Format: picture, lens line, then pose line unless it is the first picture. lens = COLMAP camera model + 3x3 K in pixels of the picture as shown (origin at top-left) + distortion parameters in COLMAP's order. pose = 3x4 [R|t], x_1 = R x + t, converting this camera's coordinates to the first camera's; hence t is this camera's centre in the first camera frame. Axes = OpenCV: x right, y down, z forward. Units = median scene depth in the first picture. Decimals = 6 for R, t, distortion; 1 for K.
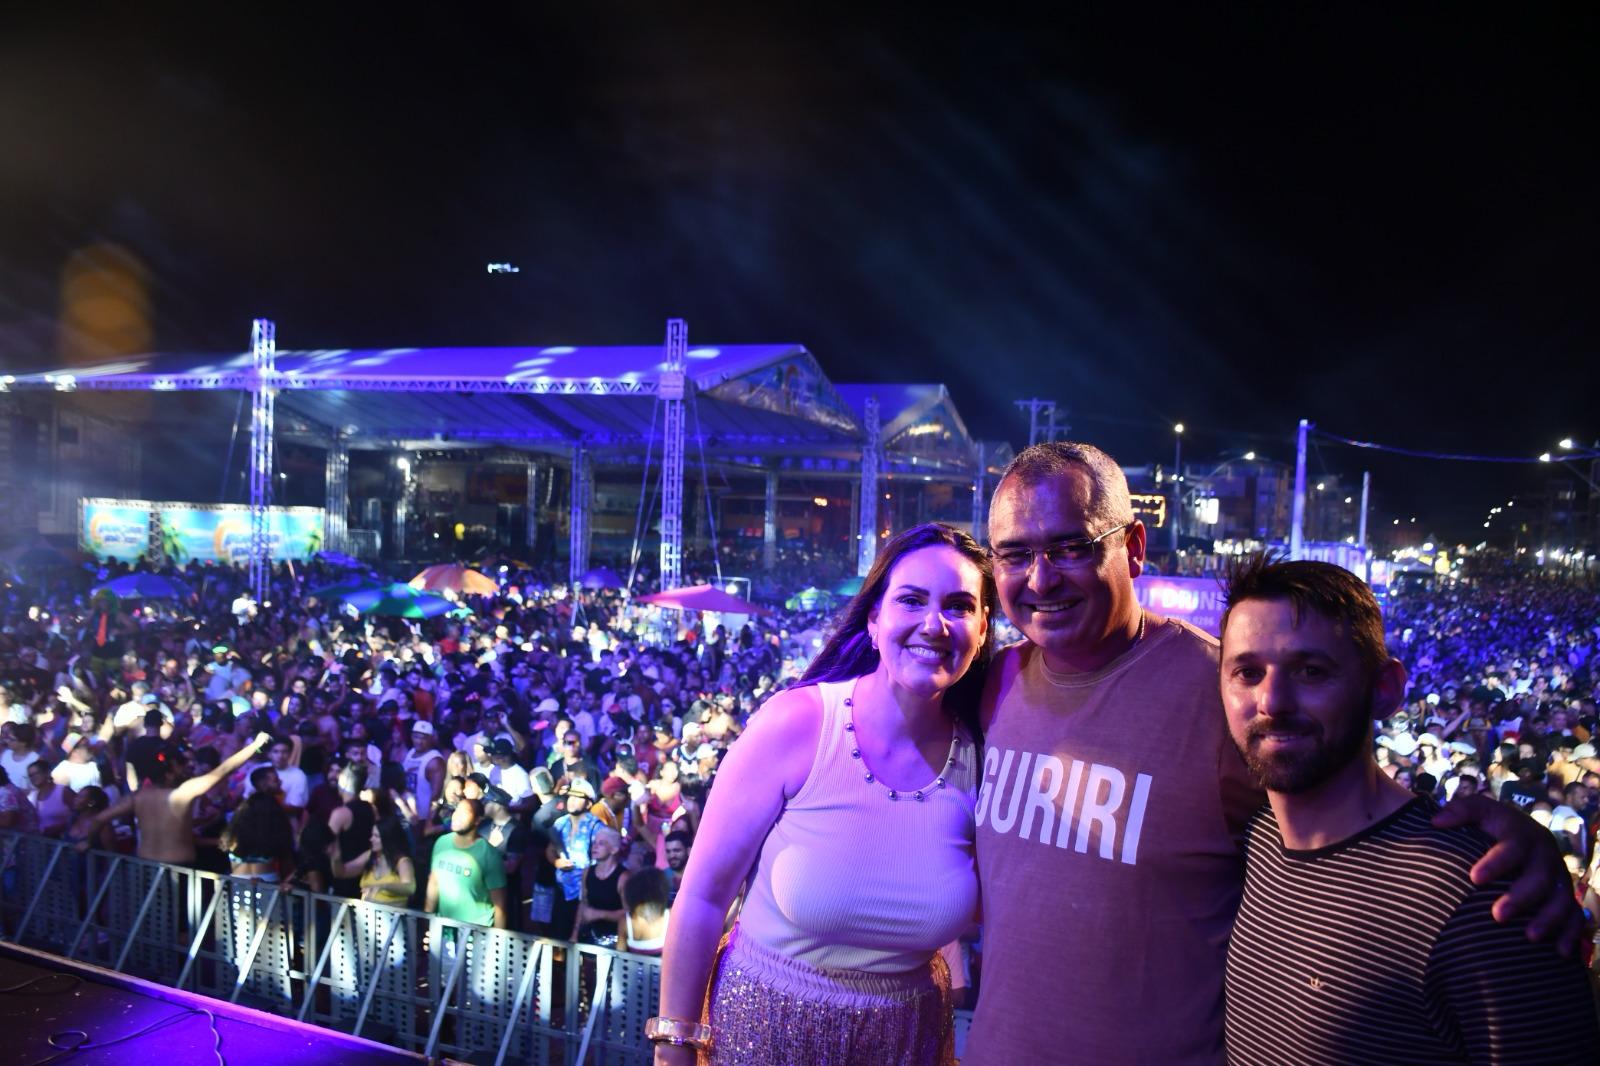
lens RADIAL K [[1238.5, 0, 809.0], [0, 1238.5, 561.6], [0, 0, 1]] dist [-0.025703, 0.011652]
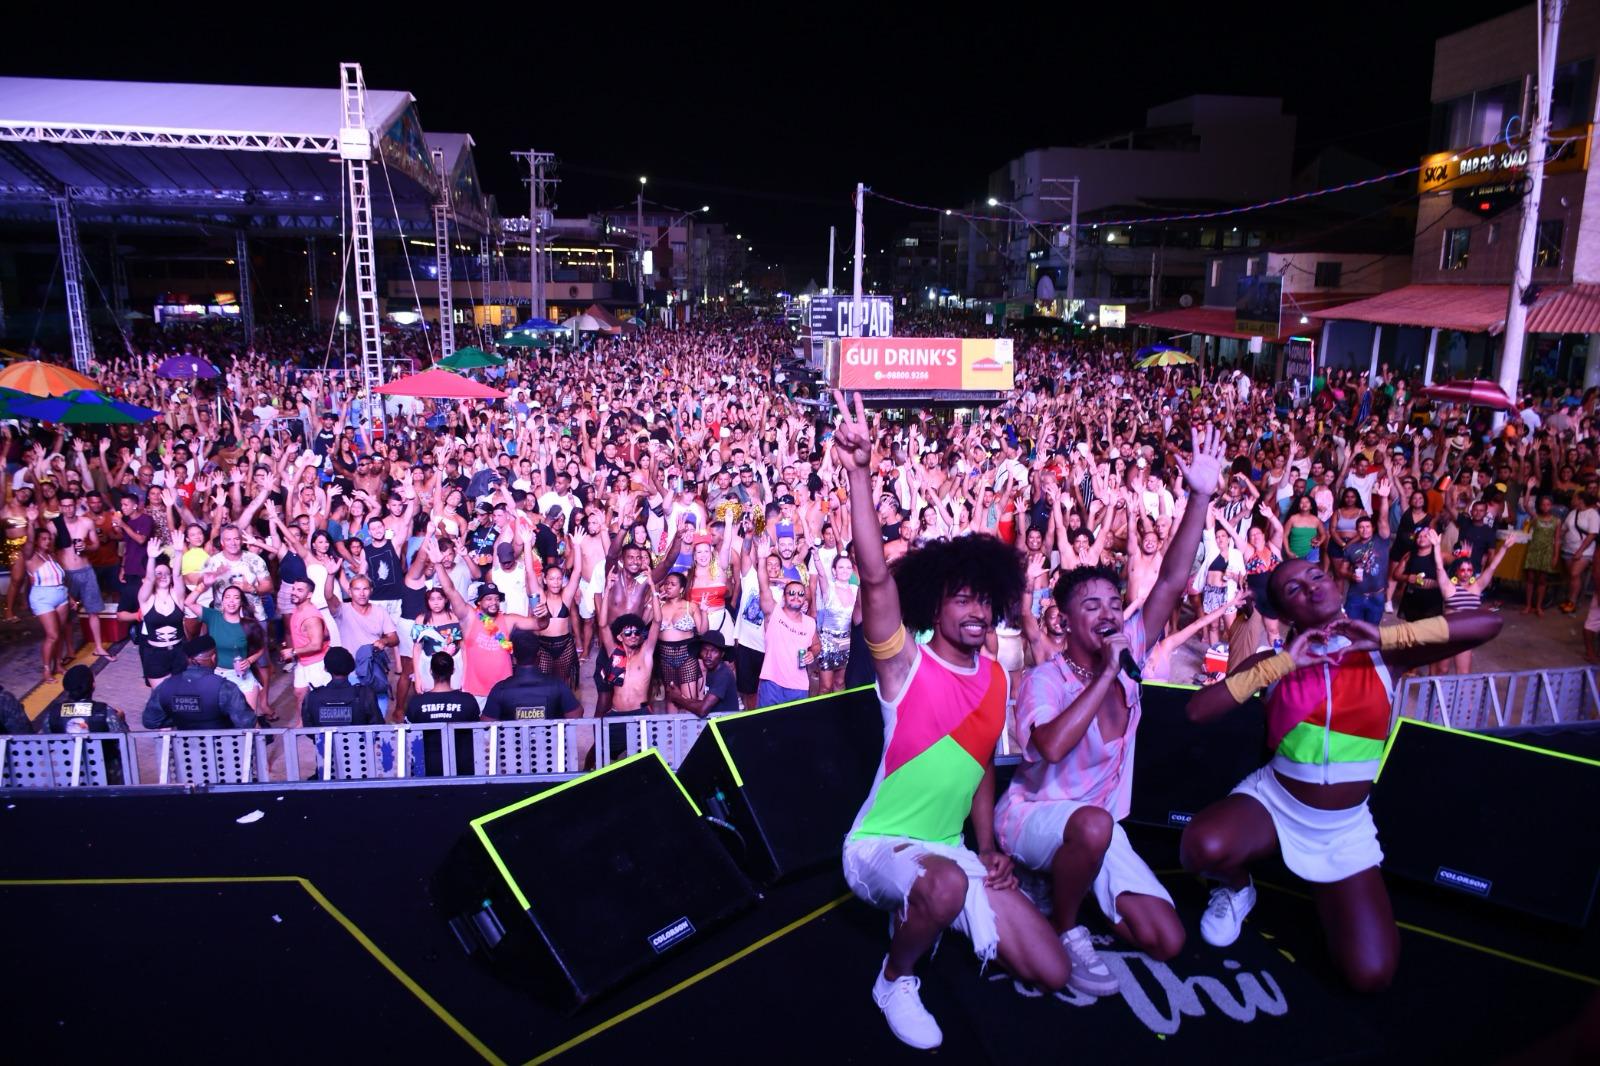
lens RADIAL K [[1238.5, 0, 809.0], [0, 1238.5, 561.6], [0, 0, 1]] dist [-0.025703, 0.011652]
pose [[0.875682, -0.129259, 0.465267, -0.110330], [0.034780, 0.977889, 0.206215, -0.007759], [-0.481634, -0.164397, 0.860815, 0.013966]]
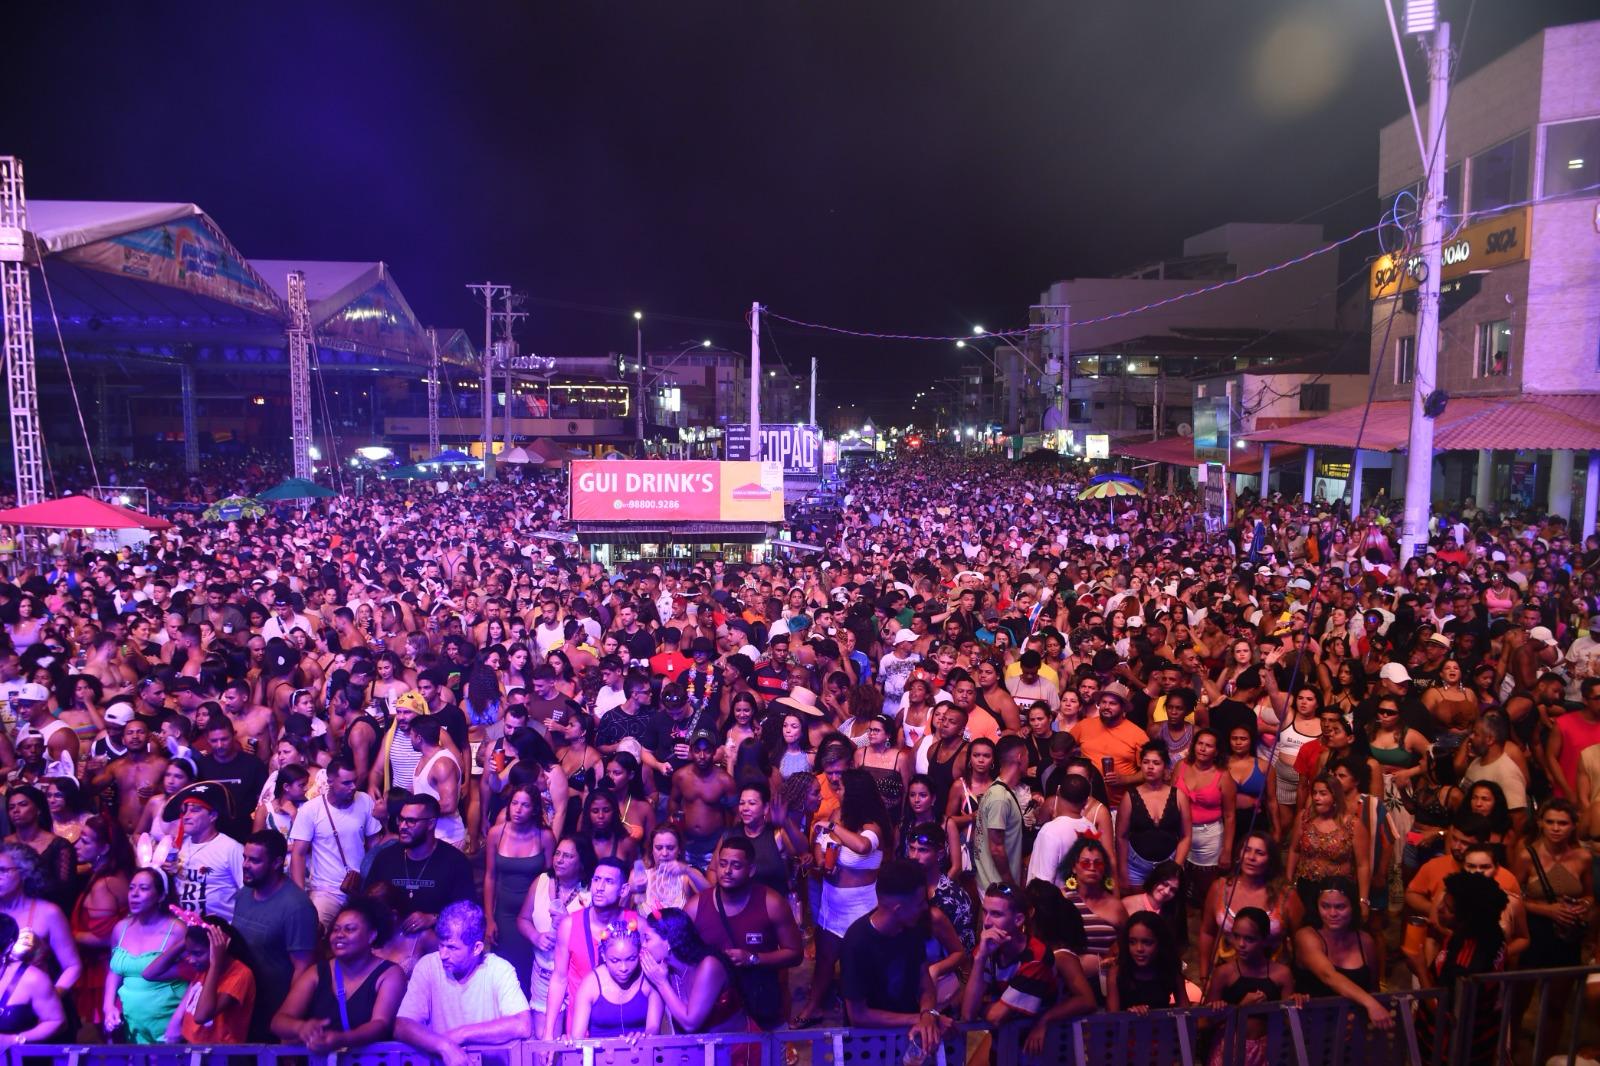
lens RADIAL K [[1238.5, 0, 809.0], [0, 1238.5, 561.6], [0, 0, 1]] dist [-0.025703, 0.011652]
pose [[0.912375, -0.075086, 0.402411, 0.010557], [0.041000, 0.994852, 0.092672, 0.002760], [-0.407297, -0.068053, 0.910757, 0.028584]]
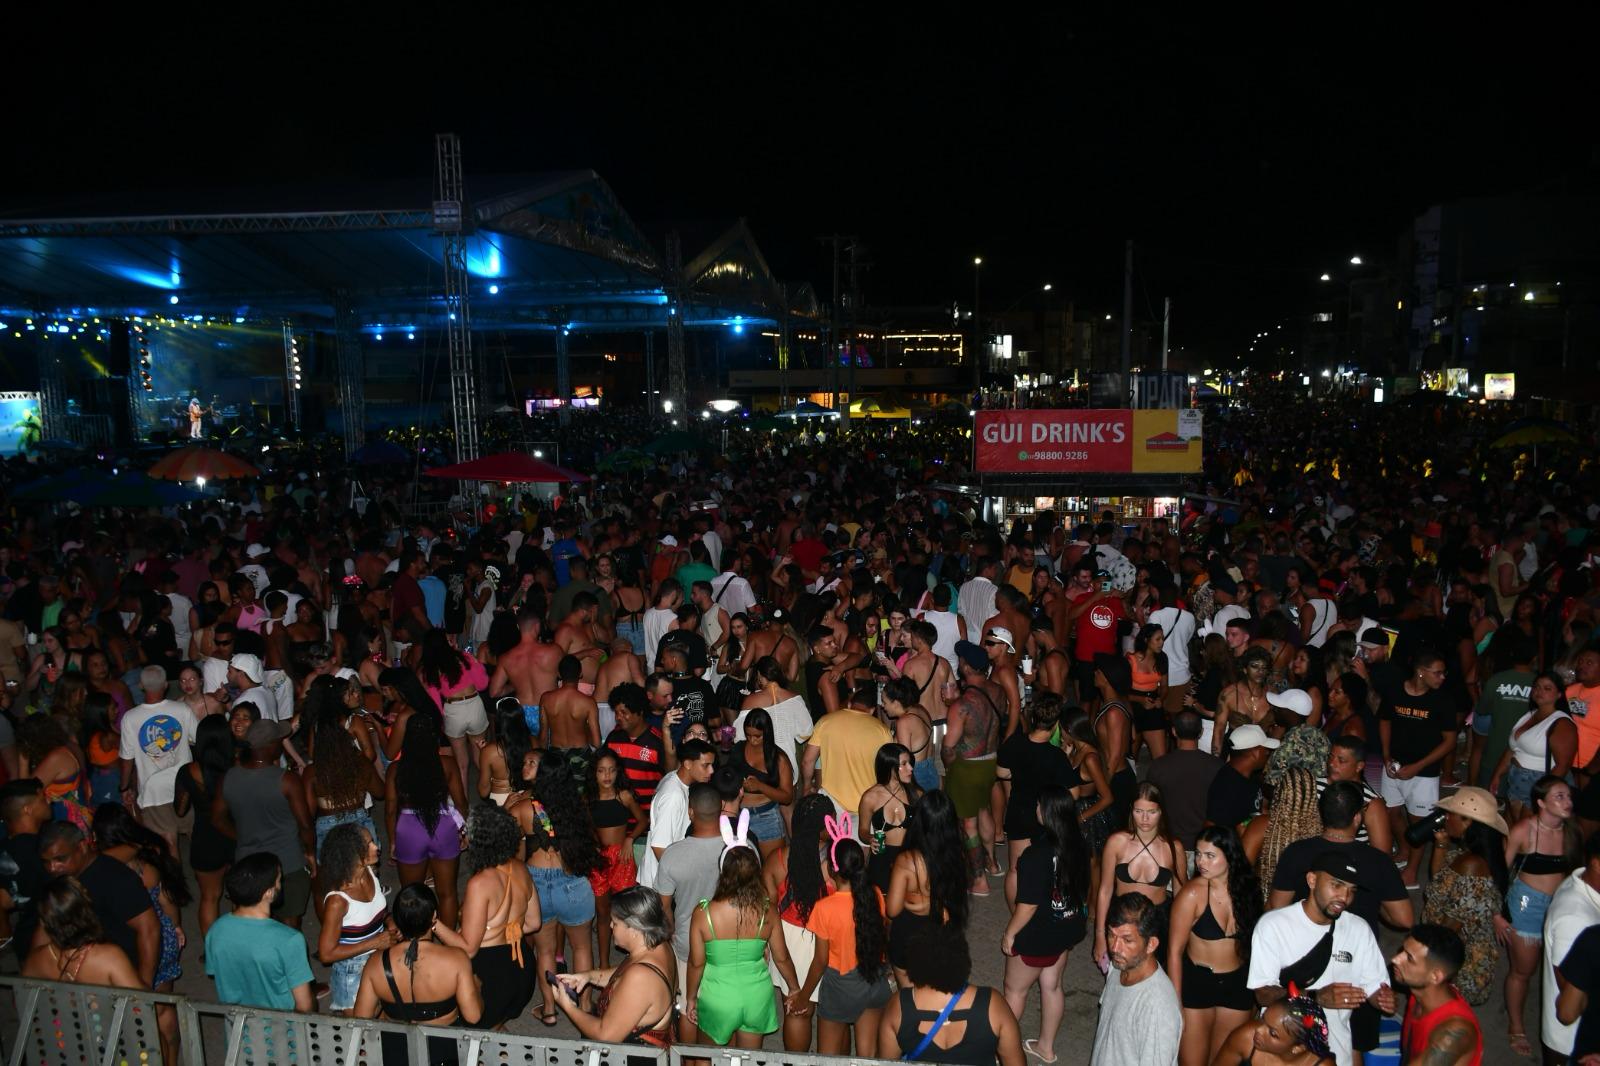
lens RADIAL K [[1238.5, 0, 809.0], [0, 1238.5, 561.6], [0, 0, 1]] dist [-0.025703, 0.011652]
pose [[0.983912, -0.077646, 0.160900, -0.009171], [0.058338, 0.990883, 0.121437, 0.001196], [-0.168862, -0.110097, 0.979471, 0.045630]]
